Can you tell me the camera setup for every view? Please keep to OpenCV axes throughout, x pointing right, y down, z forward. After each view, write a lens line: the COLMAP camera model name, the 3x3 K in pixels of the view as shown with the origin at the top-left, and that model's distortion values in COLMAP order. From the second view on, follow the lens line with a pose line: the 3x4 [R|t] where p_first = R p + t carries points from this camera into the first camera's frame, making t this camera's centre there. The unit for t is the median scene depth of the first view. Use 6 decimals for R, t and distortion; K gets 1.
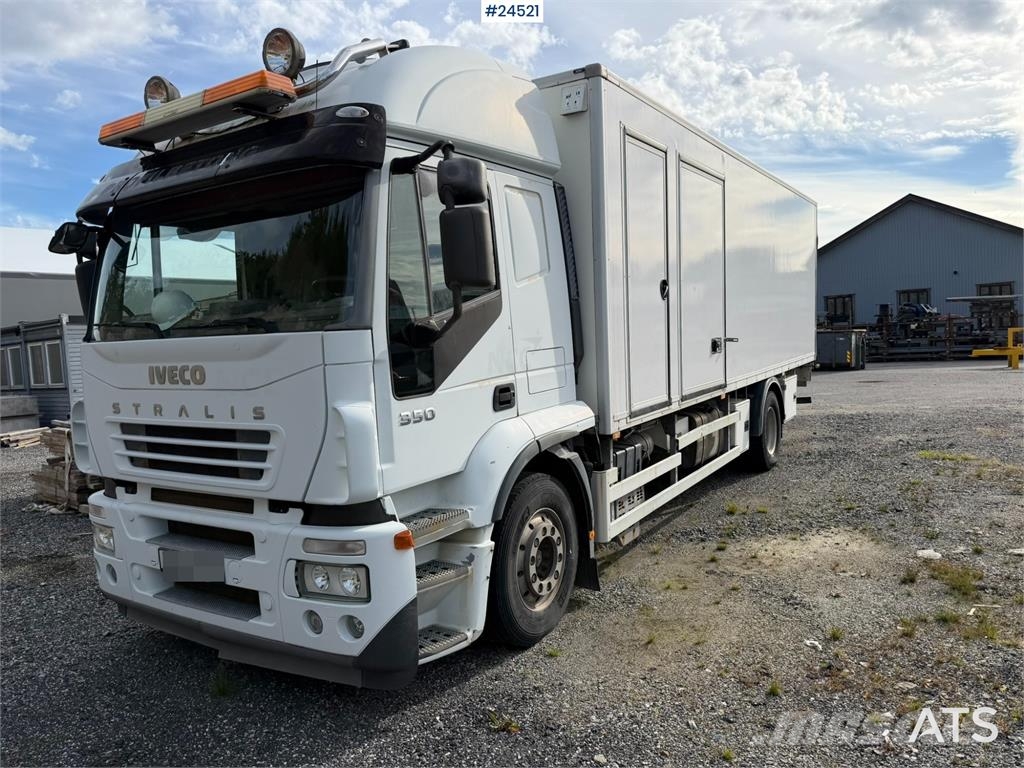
lens RADIAL K [[726.9, 0, 512.5], [0, 726.9, 391.7], [0, 0, 1]] dist [0.034115, -0.035428]
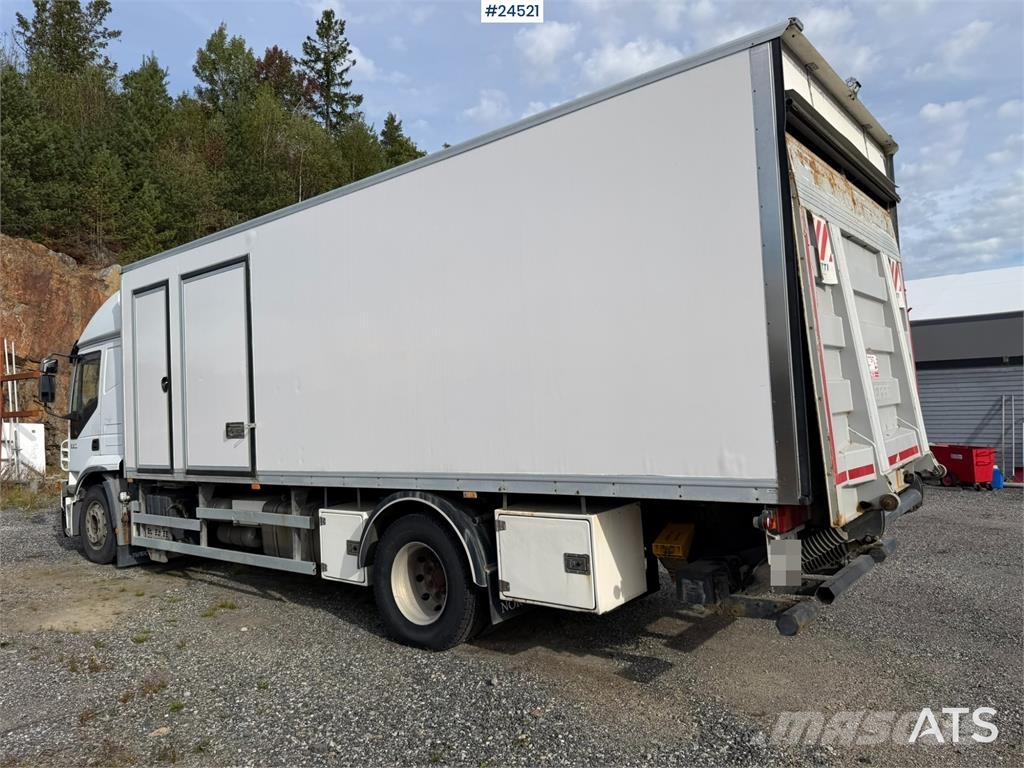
lens RADIAL K [[730.3, 0, 511.6], [0, 730.3, 379.3], [0, 0, 1]] dist [0.024946, -0.026961]
pose [[-0.111462, -0.000492, -0.993769, 1.928073], [-0.044989, 0.998977, 0.004551, -0.241611], [0.992750, 0.045216, -0.111370, 2.324846]]
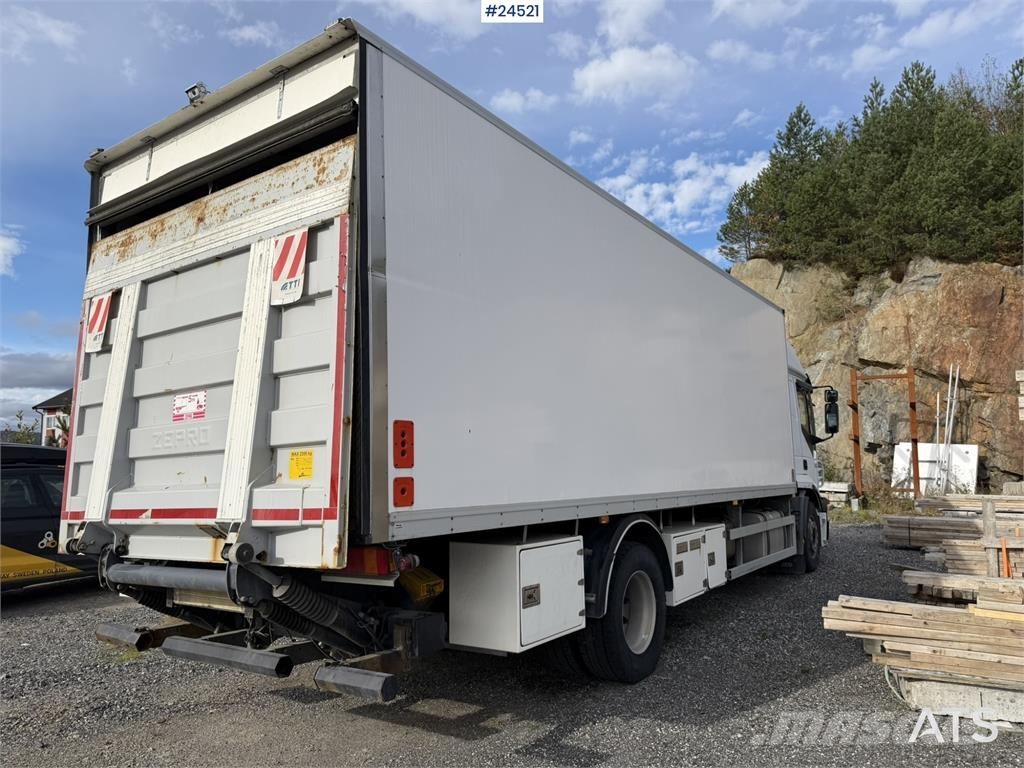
lens RADIAL K [[730.4, 0, 515.9], [0, 730.4, 390.2], [0, 0, 1]] dist [0.004211, -0.002308]
pose [[-0.997430, 0.067093, 0.025152, 0.417515], [0.066601, 0.997582, -0.019879, -0.254627], [-0.026425, -0.018152, -0.999486, 3.592972]]
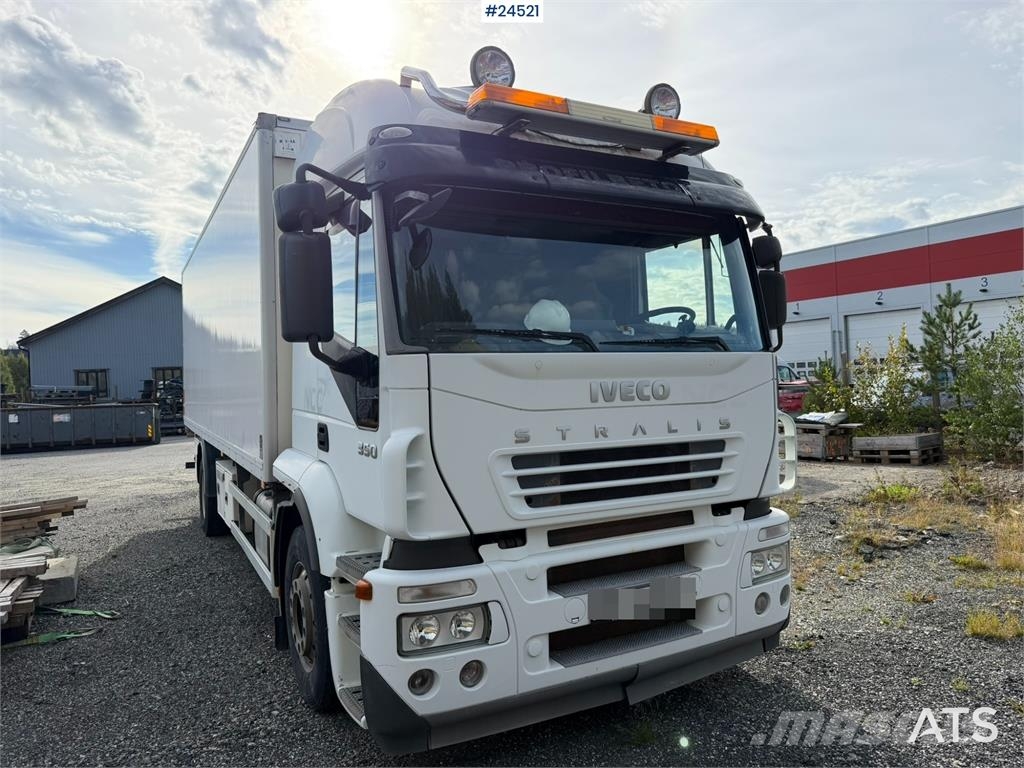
lens RADIAL K [[729.5, 0, 514.5], [0, 729.5, 385.7], [0, 0, 1]] dist [0.037456, -0.038629]
pose [[0.495731, 0.027597, 0.868038, -1.103917], [0.074923, 0.994410, -0.074402, 0.023568], [-0.865238, 0.101919, 0.490892, 0.548945]]
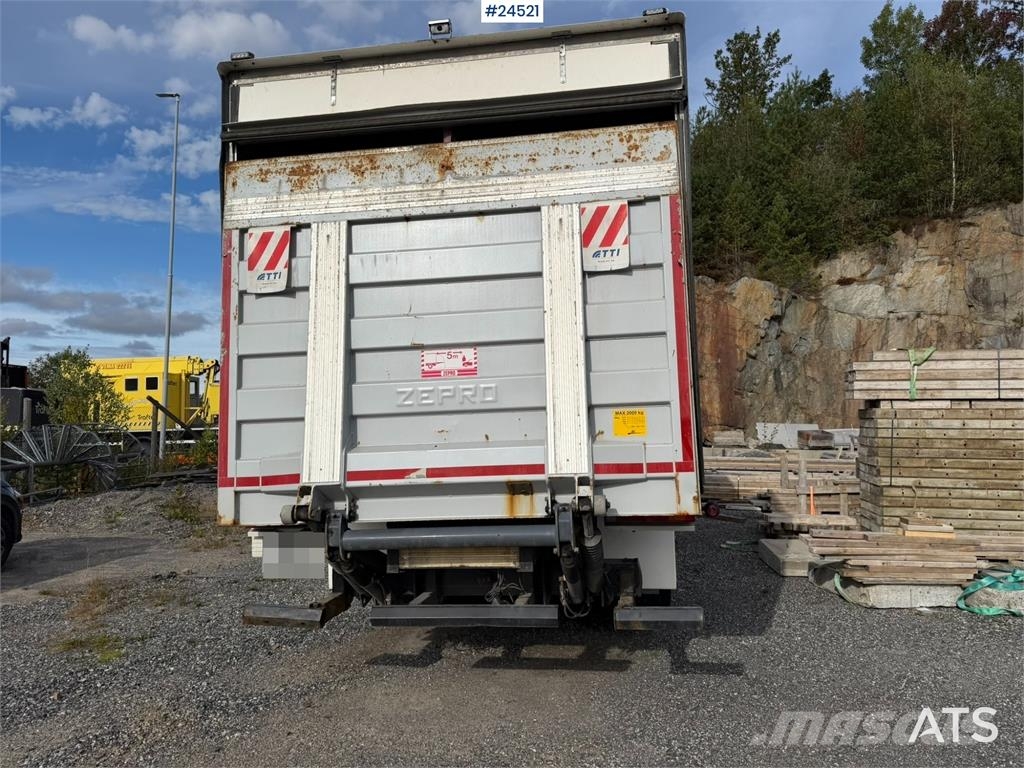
lens RADIAL K [[720.9, 0, 518.2], [0, 720.9, 389.7], [0, 0, 1]] dist [0.088188, -0.153710]
pose [[-0.907176, 0.035495, -0.419251, 1.120752], [0.020600, 0.998987, 0.040003, -0.279874], [0.420246, 0.027653, -0.906989, 3.522292]]
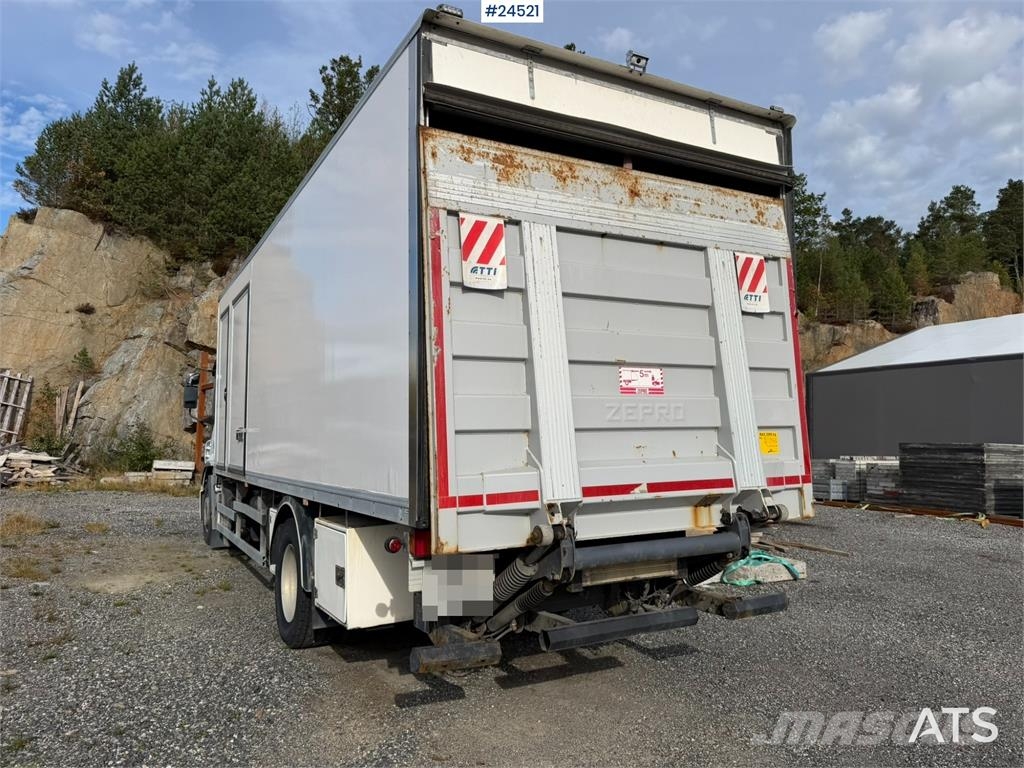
lens RADIAL K [[721.4, 0, 515.3], [0, 721.4, 379.7], [0, 0, 1]] dist [0.086922, -0.105932]
pose [[-0.477927, -0.029161, -0.877915, 1.689929], [-0.058838, 0.998267, -0.001128, -0.270660], [0.876427, 0.051115, -0.478814, 3.002879]]
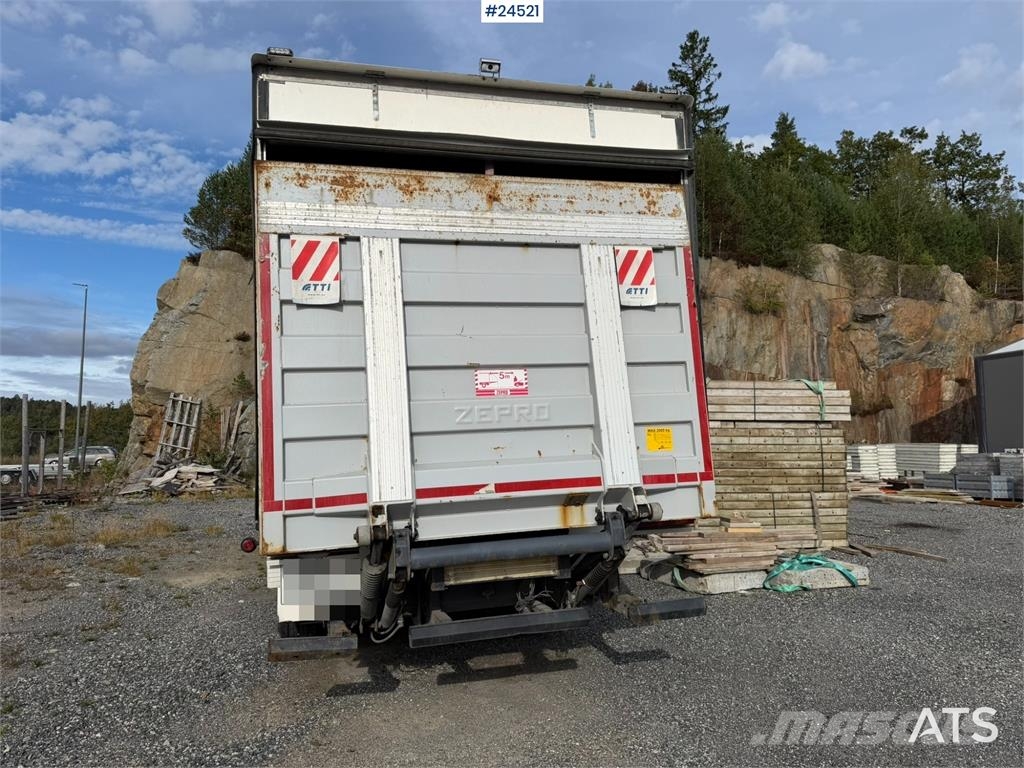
lens RADIAL K [[718.7, 0, 512.4], [0, 718.7, 380.8], [0, 0, 1]] dist [0.093719, -0.107733]
pose [[-0.666451, -0.003425, -0.745541, 1.493456], [-0.008609, 0.999958, 0.003103, -0.284439], [0.745499, 0.008486, -0.666453, 3.319292]]
